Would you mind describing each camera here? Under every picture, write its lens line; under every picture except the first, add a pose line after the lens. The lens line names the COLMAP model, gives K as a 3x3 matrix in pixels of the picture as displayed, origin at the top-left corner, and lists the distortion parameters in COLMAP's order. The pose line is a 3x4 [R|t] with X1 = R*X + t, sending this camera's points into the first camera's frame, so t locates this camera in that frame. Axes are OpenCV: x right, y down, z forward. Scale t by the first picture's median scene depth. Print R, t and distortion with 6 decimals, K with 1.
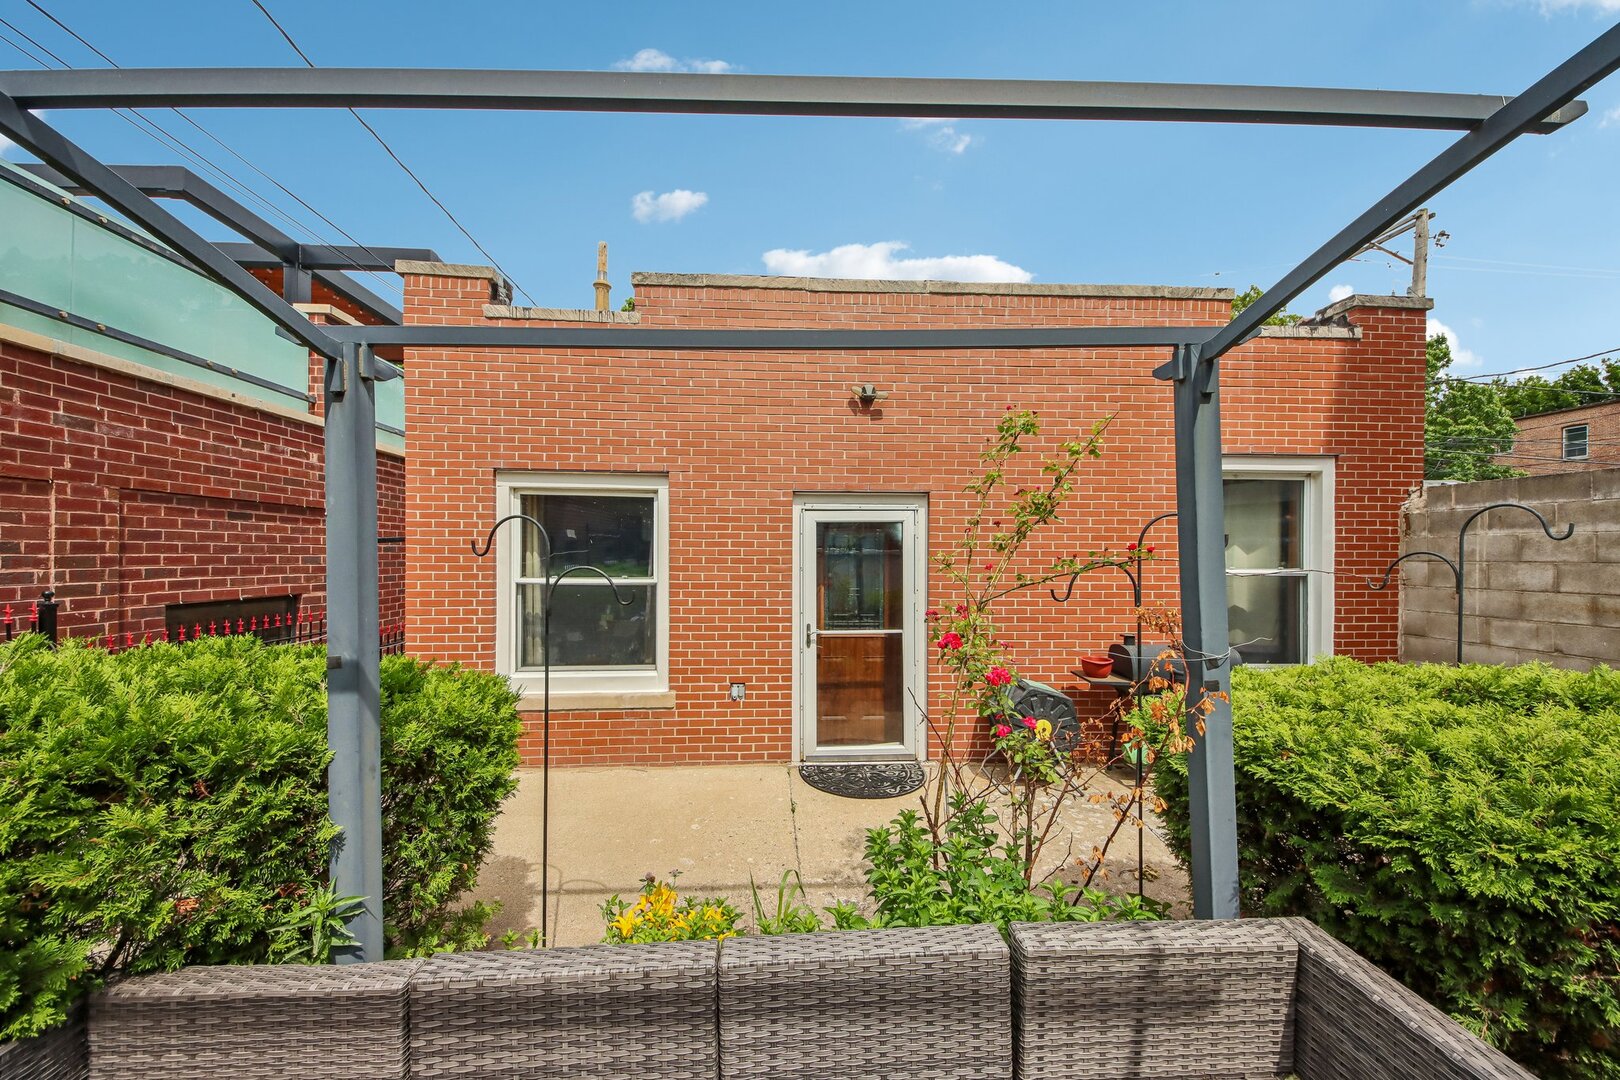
lens RADIAL K [[604.8, 0, 805.5], [0, 604.8, 547.1], [0, 0, 1]] dist [0.002631, -0.000077]
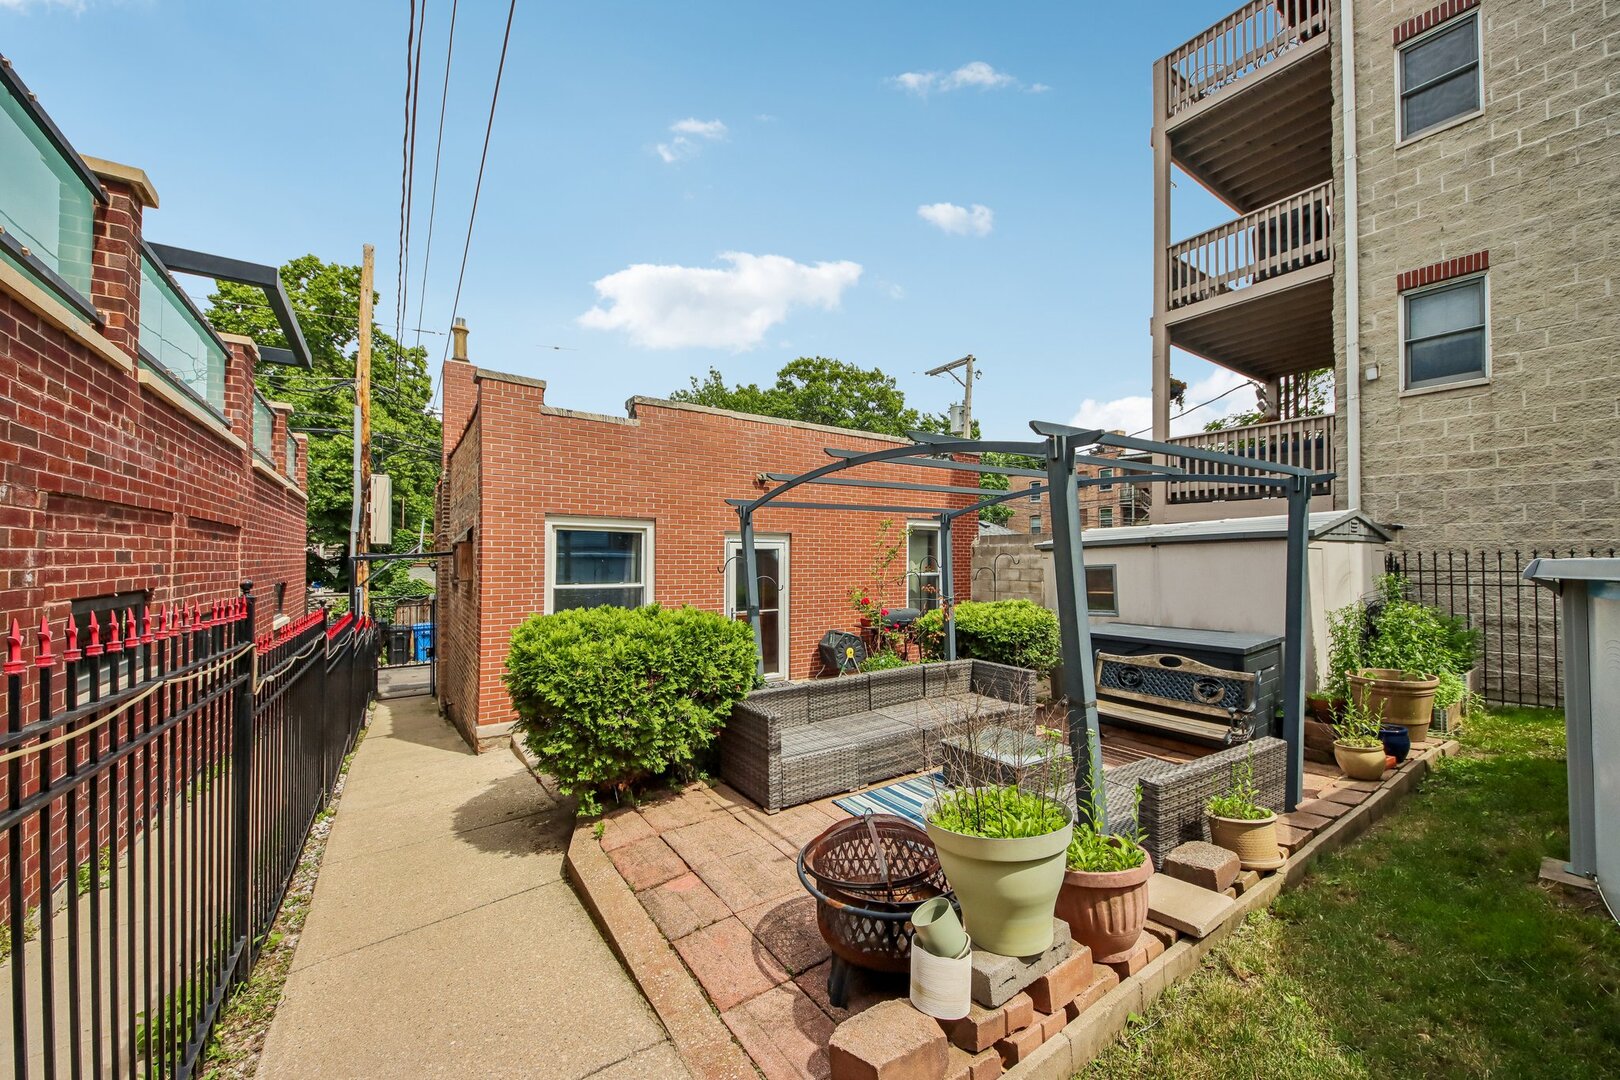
lens RADIAL K [[604.8, 0, 811.2], [0, 604.8, 549.8], [0, 0, 1]] dist [0.002631, -0.000077]
pose [[0.853495, 0.005380, 0.521073, -0.729389], [-0.001330, 0.999966, -0.008146, -0.026099], [-0.521099, 0.006259, 0.853473, -0.626917]]
